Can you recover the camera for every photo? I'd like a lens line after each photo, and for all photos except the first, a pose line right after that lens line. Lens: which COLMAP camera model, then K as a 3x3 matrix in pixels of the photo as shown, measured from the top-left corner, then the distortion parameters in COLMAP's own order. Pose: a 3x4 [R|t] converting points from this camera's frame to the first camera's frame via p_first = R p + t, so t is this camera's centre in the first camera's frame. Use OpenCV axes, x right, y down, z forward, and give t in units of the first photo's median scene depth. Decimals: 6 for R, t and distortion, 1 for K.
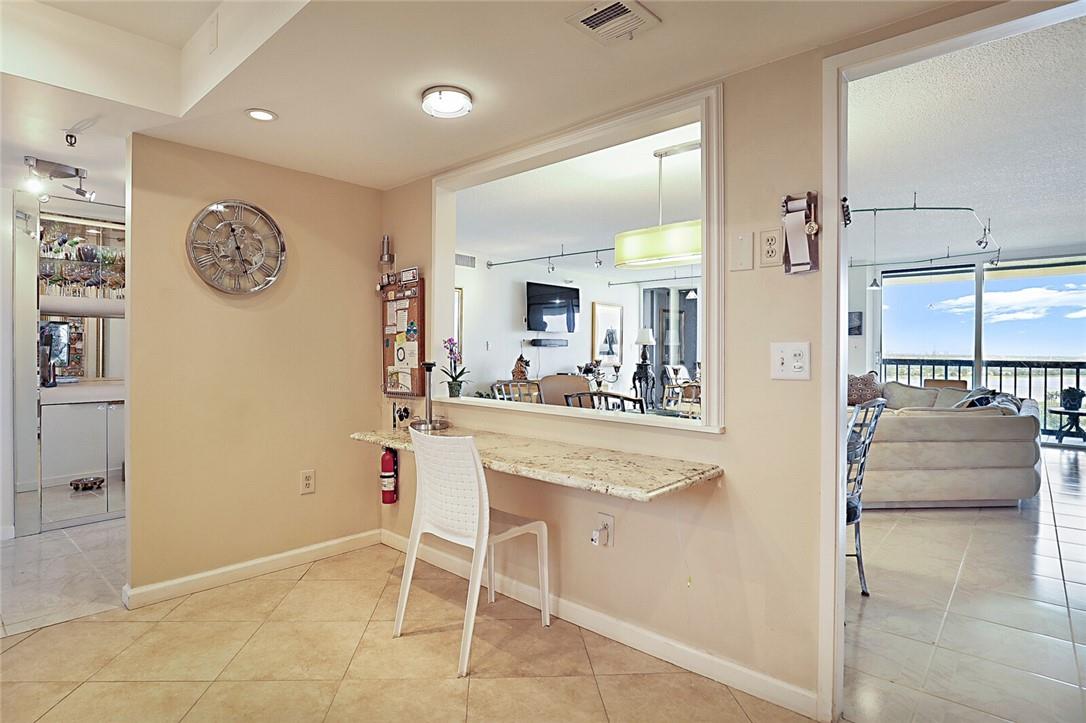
lens RADIAL K [[588.3, 0, 516.4], [0, 588.3, 354.7], [0, 0, 1]] dist [-0.025694, 0.005571]
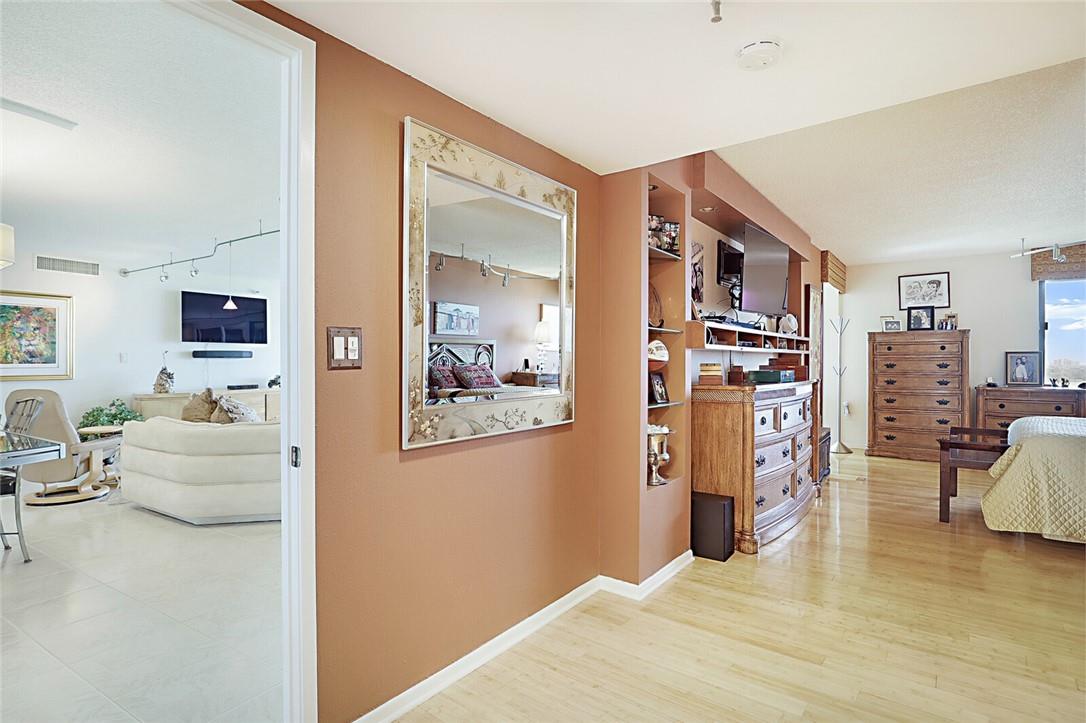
lens RADIAL K [[557.0, 0, 540.3], [0, 557.0, 361.4], [0, 0, 1]] dist [-0.013213, 0.000839]
pose [[0.985323, -0.004717, 0.170637, 0.360087], [0.005940, 0.999960, -0.006654, 0.000505], [-0.170599, 0.007570, 0.985312, 0.005920]]
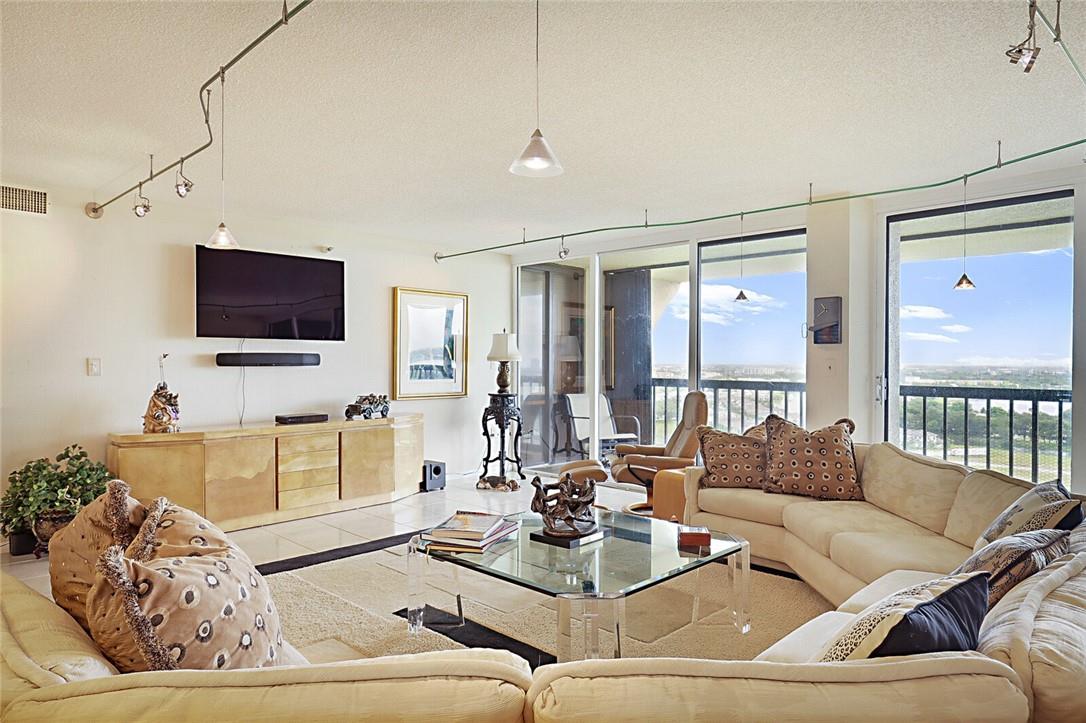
lens RADIAL K [[683.3, 0, 532.8], [0, 683.3, 366.2], [0, 0, 1]] dist [-0.008714, -0.001924]
pose [[0.998770, -0.001363, -0.049572, 0.285888], [0.001239, 0.999996, -0.002536, -0.010498], [0.049575, 0.002471, 0.998767, 0.329342]]
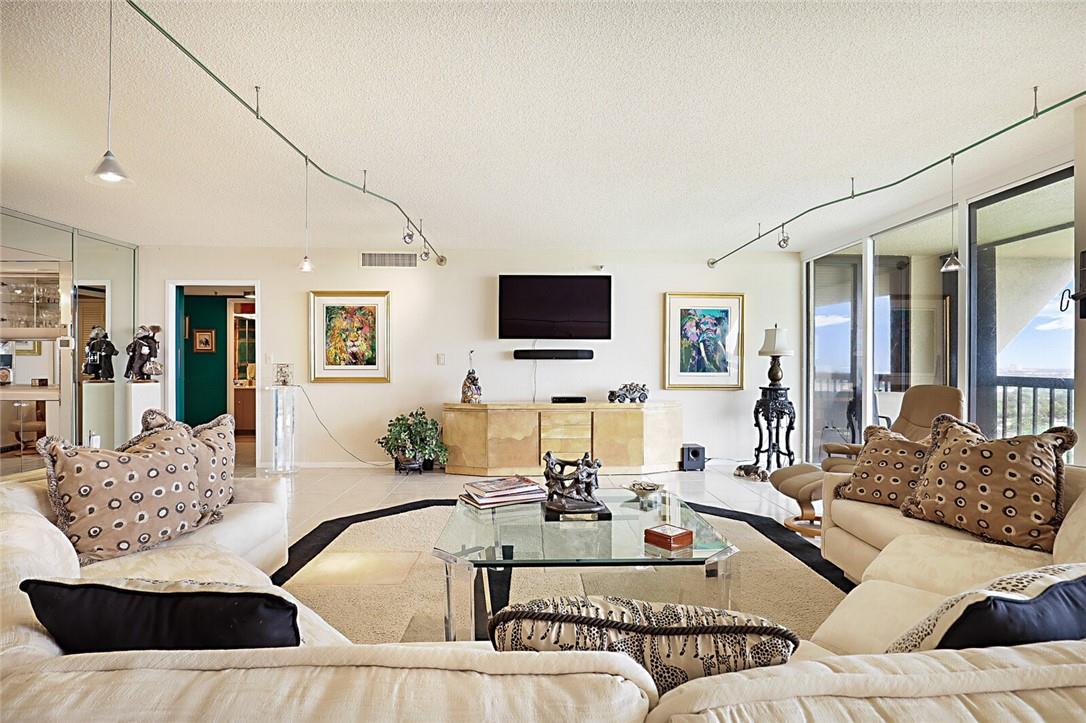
lens RADIAL K [[542.2, 0, 539.9], [0, 542.2, 366.2], [0, 0, 1]] dist [-0.024537, 0.002029]
pose [[0.687692, -0.000139, -0.726002, 0.461963], [-0.006890, 0.999954, -0.006718, -0.001070], [0.725970, 0.009622, 0.687660, 0.453145]]
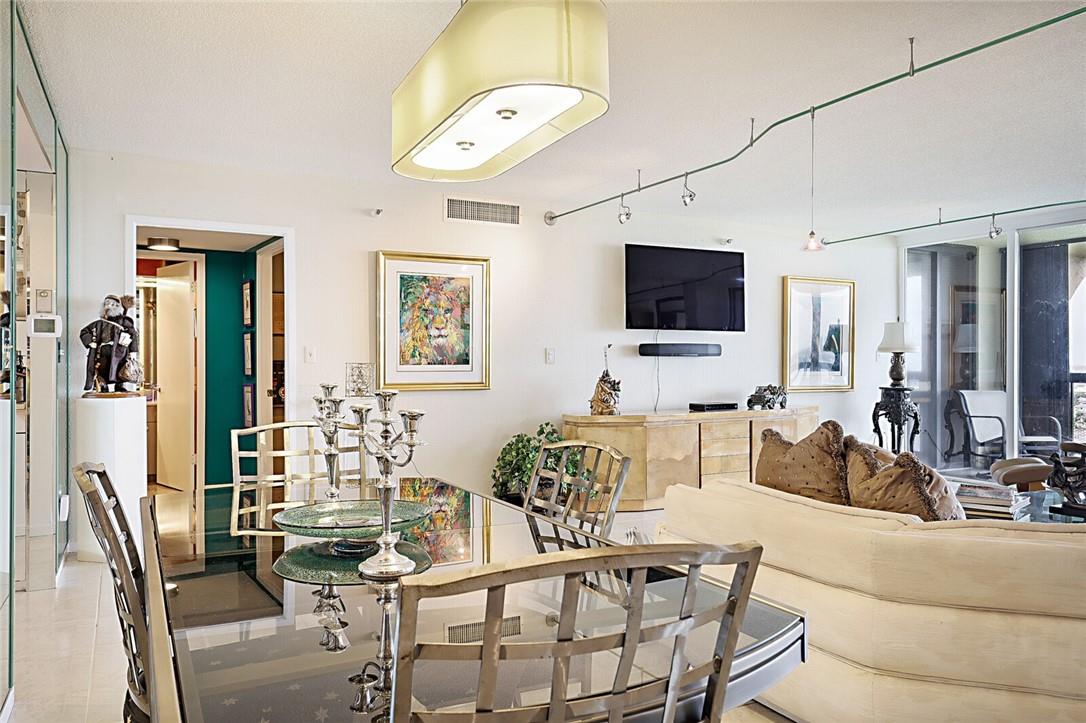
lens RADIAL K [[832.7, 0, 538.2], [0, 832.7, 361.9], [0, 0, 1]] dist [0.034670, -0.009889]
pose [[0.936918, -0.001347, -0.349546, 0.181345], [-0.001180, 0.999975, -0.007018, -0.002387], [0.349547, 0.006988, 0.936893, 0.169402]]
